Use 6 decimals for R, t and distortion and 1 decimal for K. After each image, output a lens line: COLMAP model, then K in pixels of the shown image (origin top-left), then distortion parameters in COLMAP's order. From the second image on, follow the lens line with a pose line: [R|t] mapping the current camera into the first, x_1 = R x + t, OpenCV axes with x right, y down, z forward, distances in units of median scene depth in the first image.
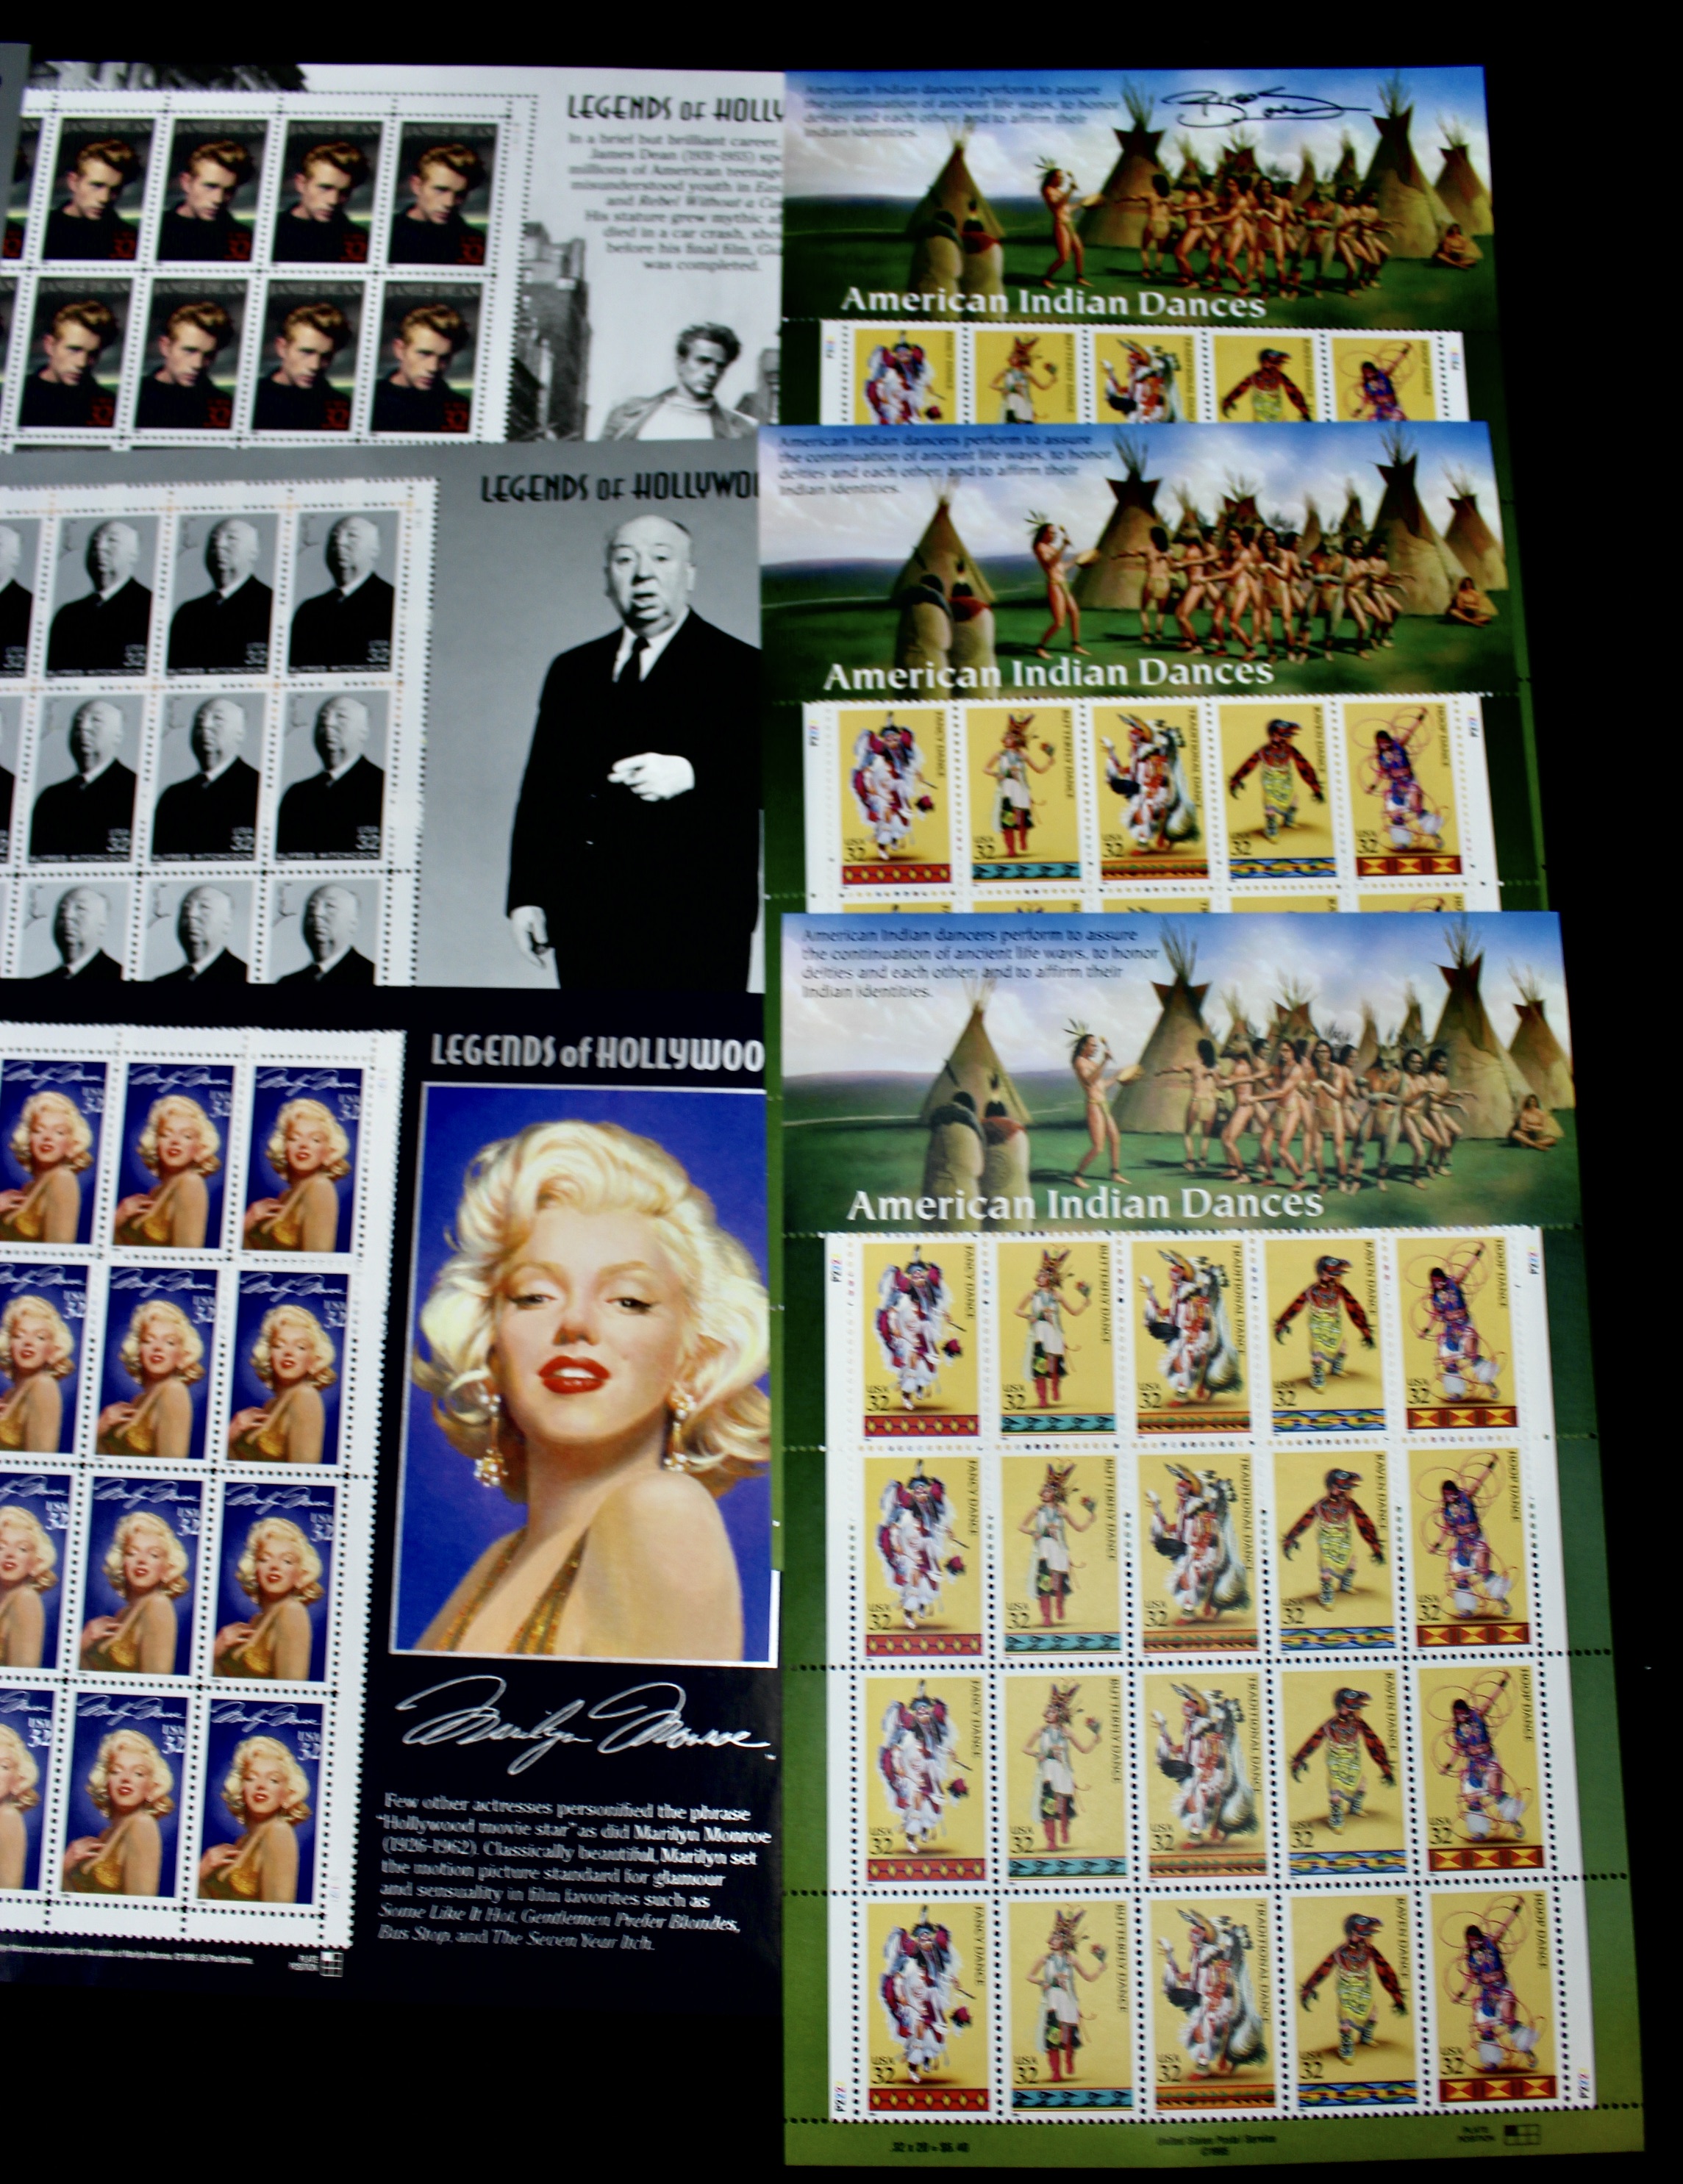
lens RADIAL K [[2061.3, 0, 837.2], [0, 2061.3, 1061.0], [0, 0, 1]] dist [-0.154588, 0.146089]
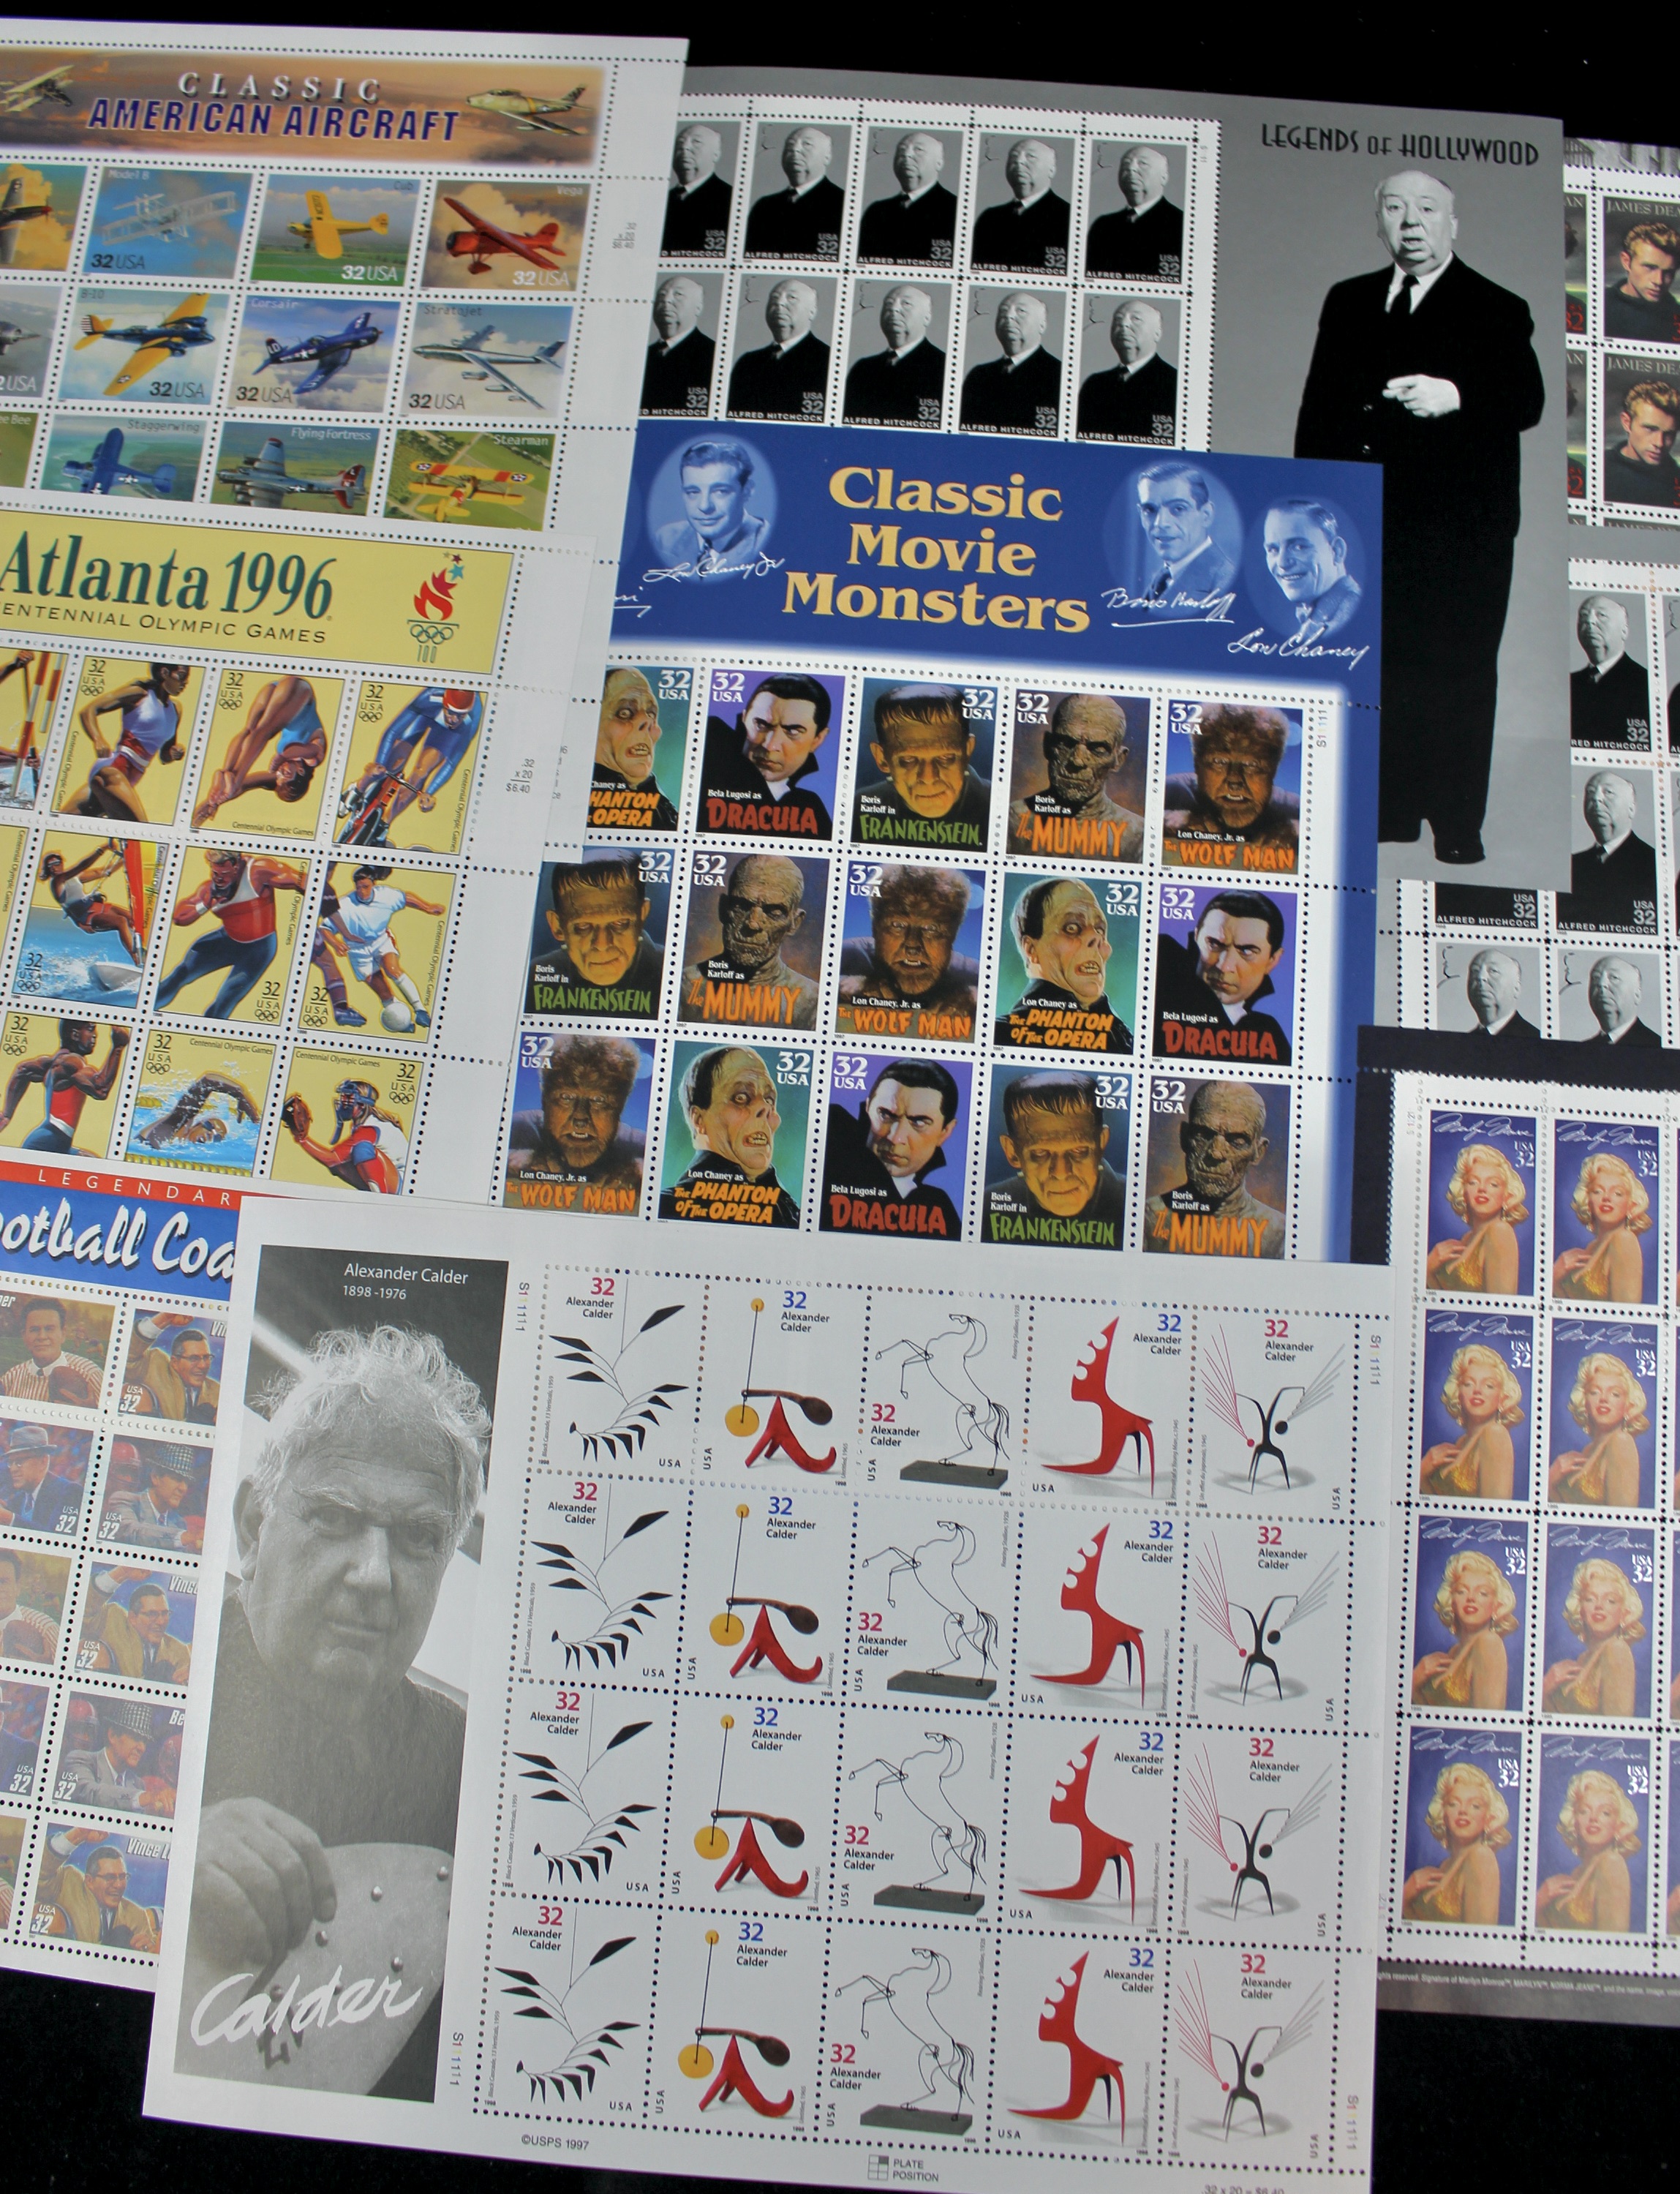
lens RADIAL K [[2013.6, 0, 847.4], [0, 2013.6, 1059.8], [0, 0, 1]] dist [-0.143601, 0.114713]
pose [[0.998727, 0.049944, -0.007116, -0.744873], [-0.049876, 0.998711, 0.009456, -0.021987], [0.007579, -0.009089, 0.999930, -0.005205]]
